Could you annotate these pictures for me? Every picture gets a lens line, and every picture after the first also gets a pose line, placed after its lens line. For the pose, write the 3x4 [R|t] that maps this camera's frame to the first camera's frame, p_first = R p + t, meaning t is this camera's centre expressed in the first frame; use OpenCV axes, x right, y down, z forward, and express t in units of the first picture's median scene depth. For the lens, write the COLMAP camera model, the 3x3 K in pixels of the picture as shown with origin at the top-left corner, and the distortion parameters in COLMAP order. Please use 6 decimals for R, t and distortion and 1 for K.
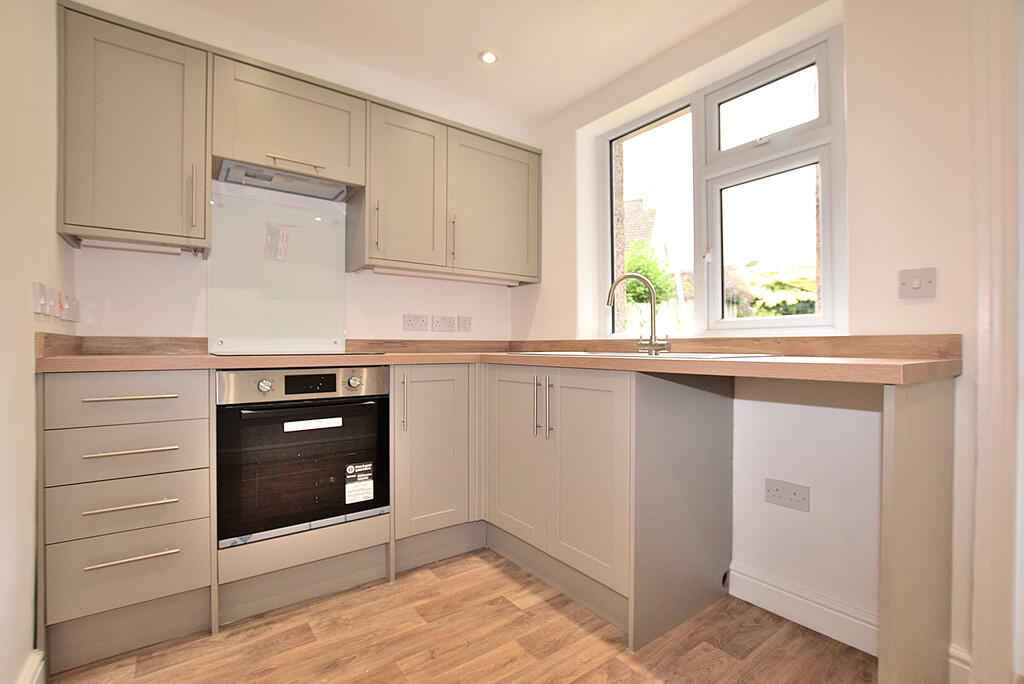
lens RADIAL K [[458.8, 0, 506.3], [0, 458.8, 345.3], [0, 0, 1]] dist [-0.021547, -0.000302]
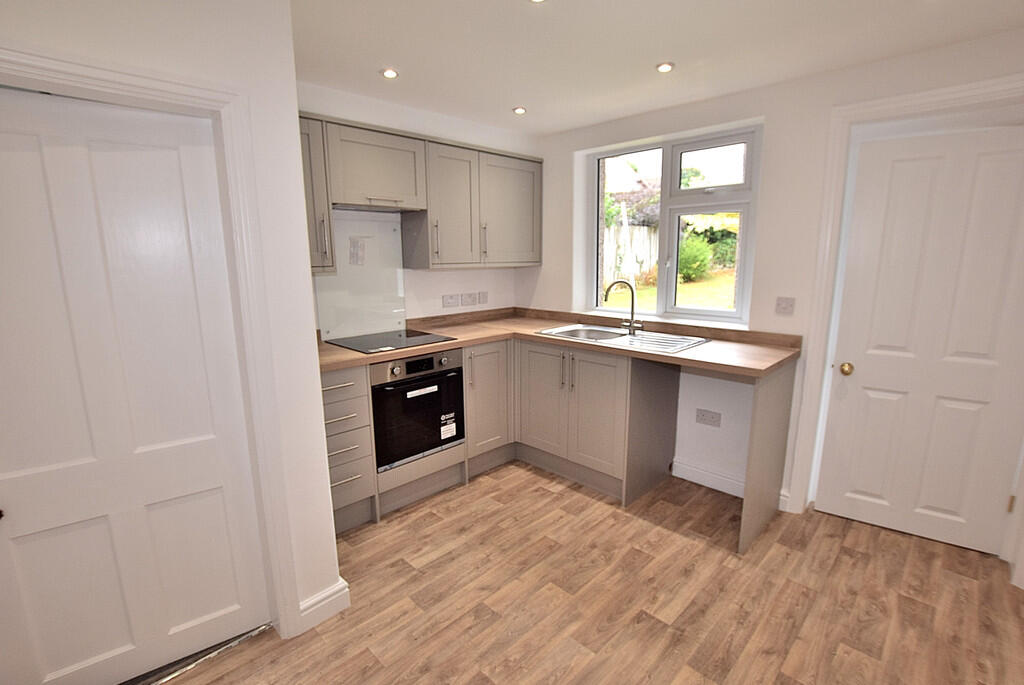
lens RADIAL K [[471.9, 0, 506.8], [0, 471.9, 342.9], [0, 0, 1]] dist [-0.020231, 0.000279]
pose [[0.988735, -0.036679, 0.145112, -0.350222], [0.009568, 0.983015, 0.183278, -0.259076], [-0.149370, -0.179825, 0.972292, -0.515079]]
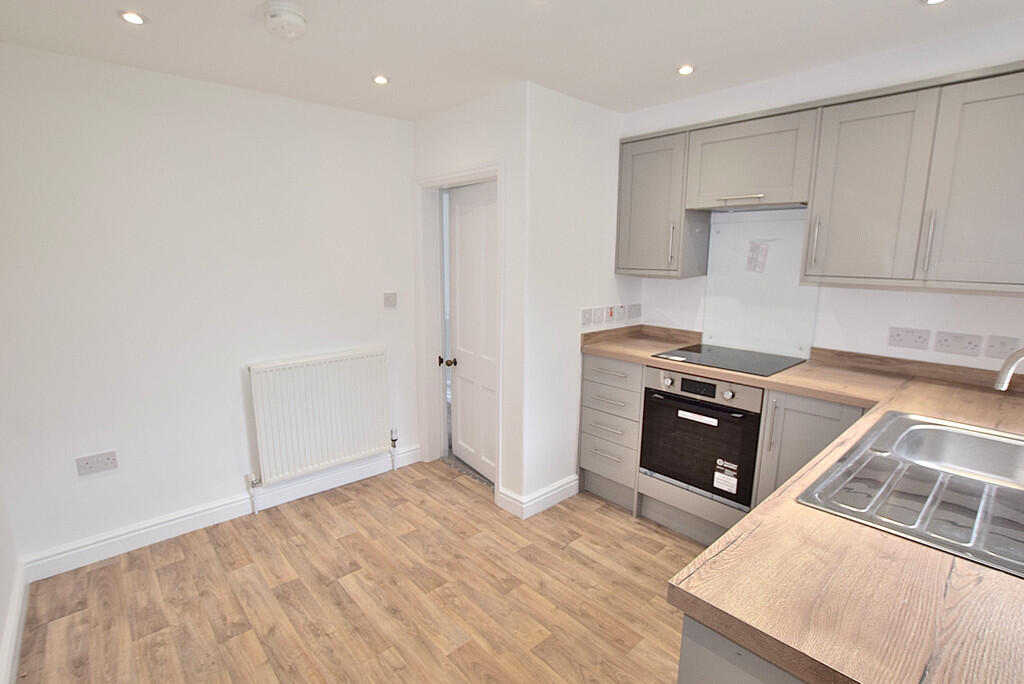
lens RADIAL K [[477.6, 0, 515.9], [0, 477.6, 357.0], [0, 0, 1]] dist [-0.030645, 0.000789]
pose [[0.111254, 0.195235, -0.974426, 0.789488], [-0.005740, 0.980623, 0.195821, -0.254320], [0.993775, -0.016193, 0.110219, 0.316257]]
